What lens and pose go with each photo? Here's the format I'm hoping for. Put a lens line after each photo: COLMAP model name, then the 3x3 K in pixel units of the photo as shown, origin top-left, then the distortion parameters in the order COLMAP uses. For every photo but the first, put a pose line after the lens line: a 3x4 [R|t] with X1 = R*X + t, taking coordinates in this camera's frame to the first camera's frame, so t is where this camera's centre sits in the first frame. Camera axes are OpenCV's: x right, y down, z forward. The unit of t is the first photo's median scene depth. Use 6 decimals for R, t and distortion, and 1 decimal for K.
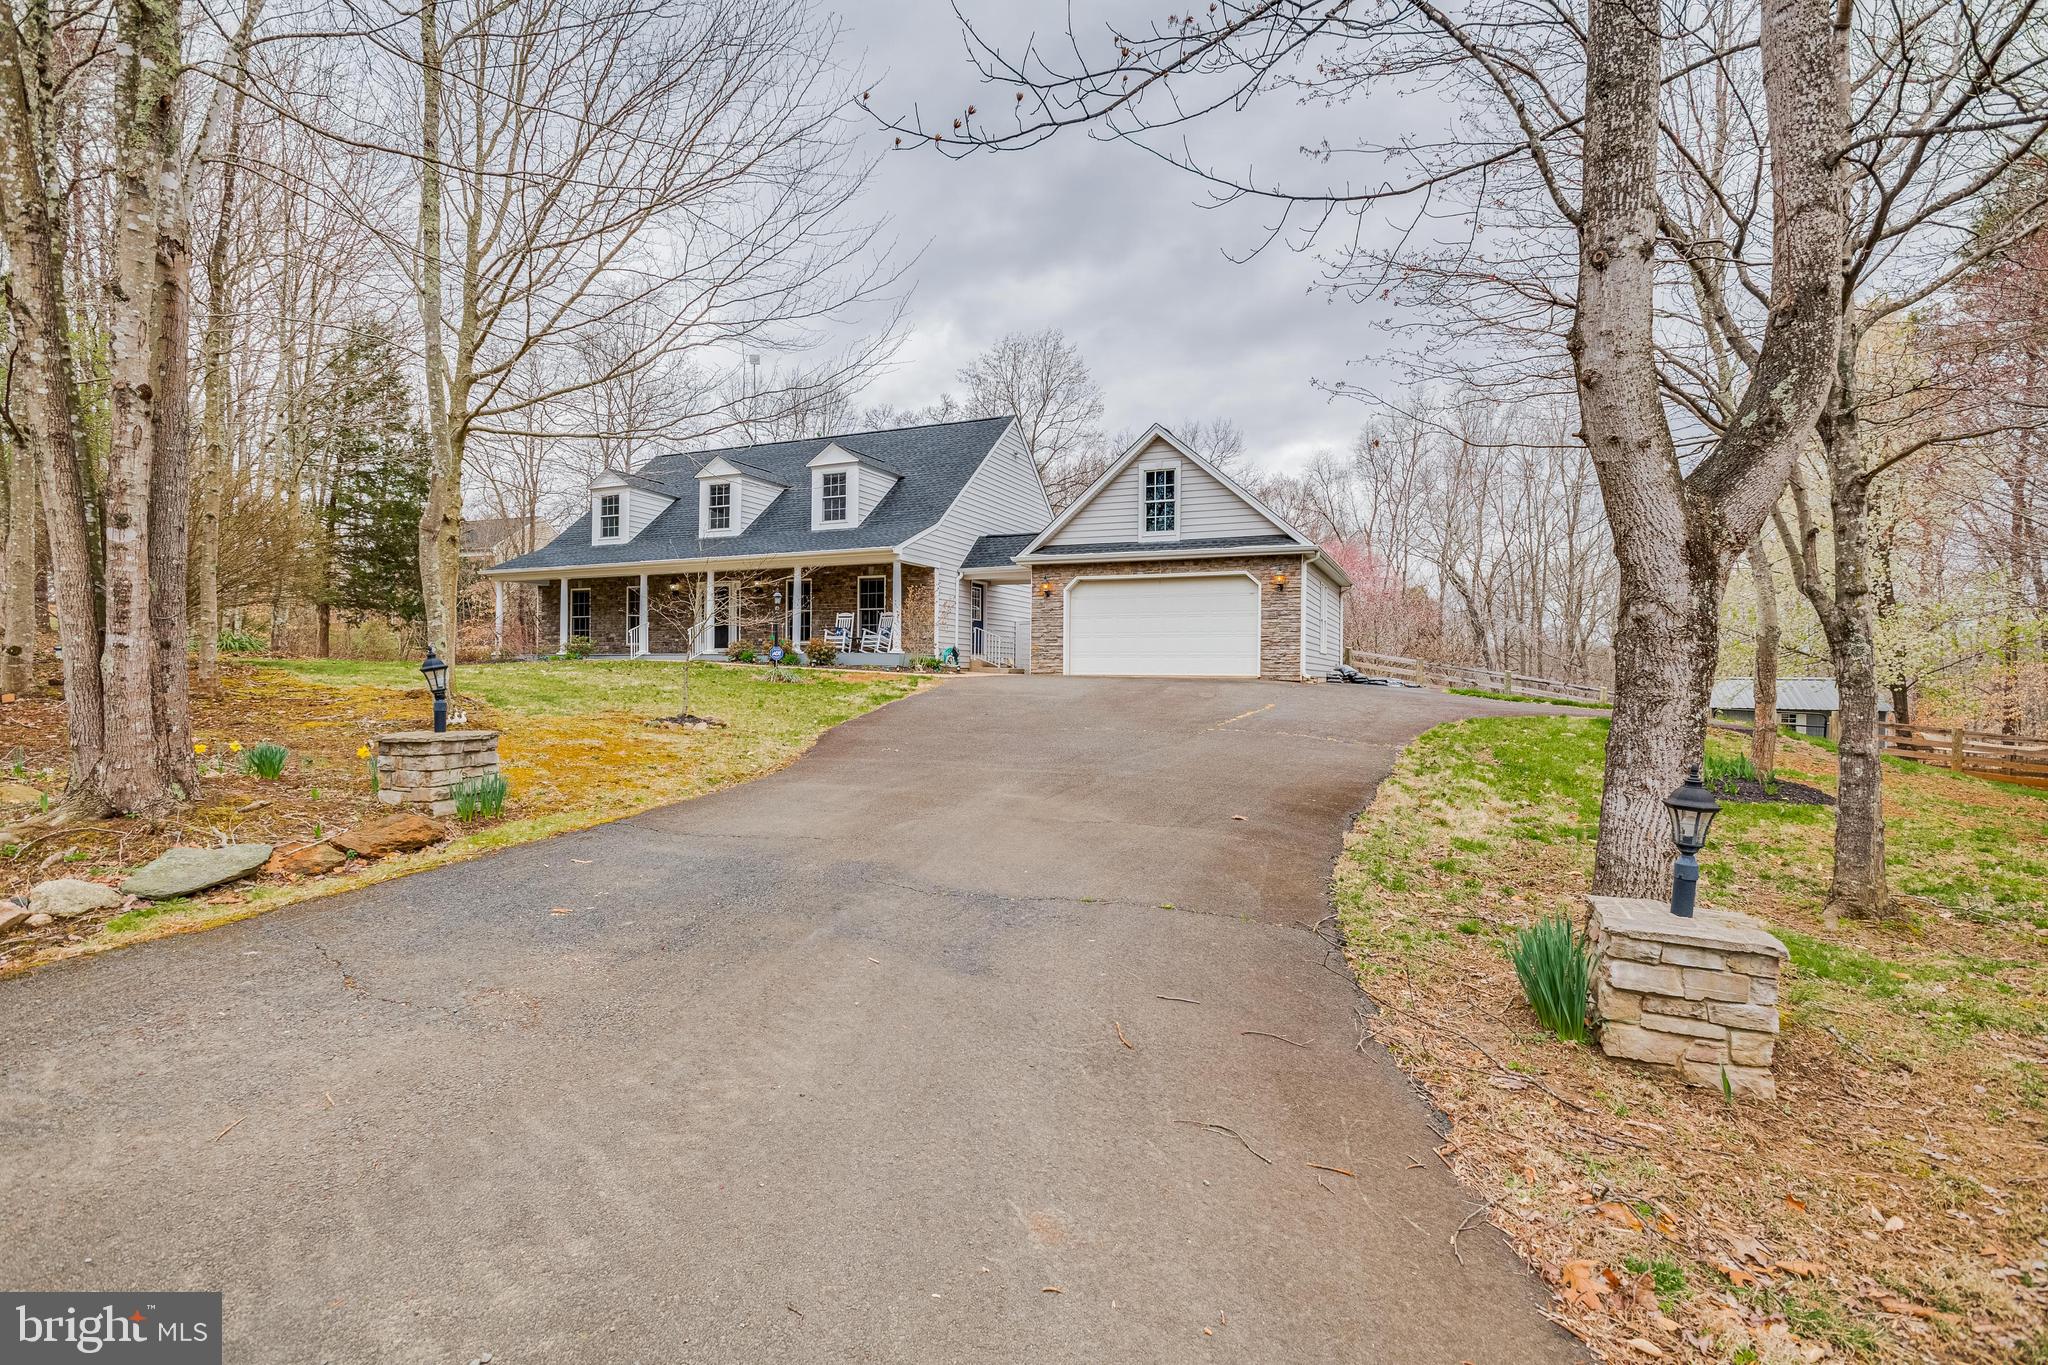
lens RADIAL K [[985.3, 0, 1020.8], [0, 985.3, 679.8], [0, 0, 1]] dist [-0.001838, 0.000921]
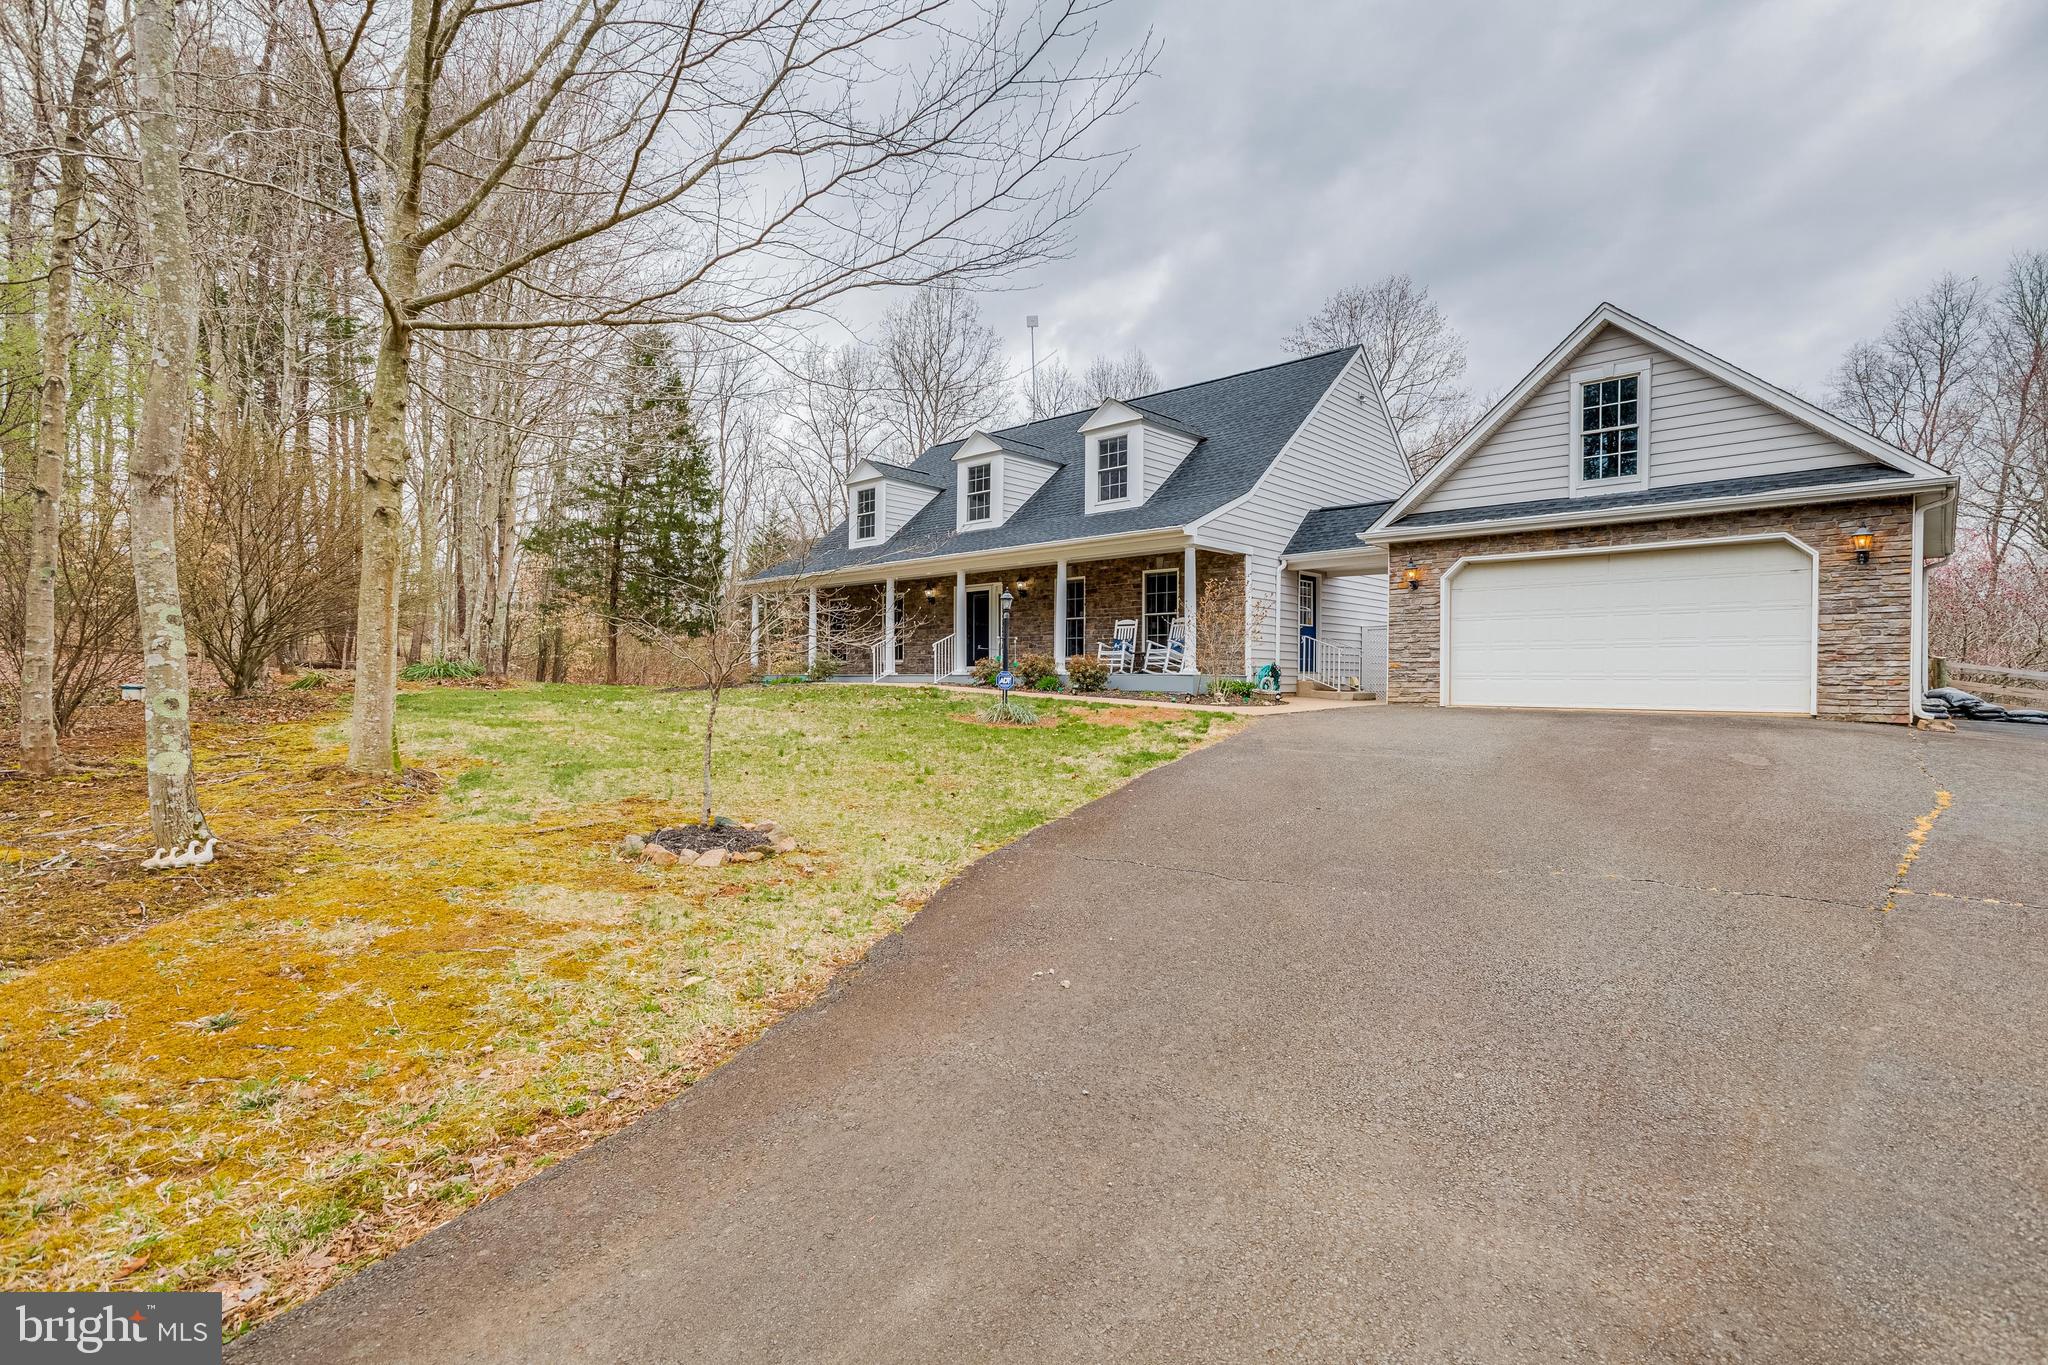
lens RADIAL K [[985.3, 0, 1029.4], [0, 985.3, 679.4], [0, 0, 1]] dist [-0.001838, 0.000921]
pose [[0.948988, -0.003318, -0.315294, -0.010235], [0.001273, 0.999977, -0.006694, -0.017250], [0.315309, 0.005951, 0.948970, 0.261344]]
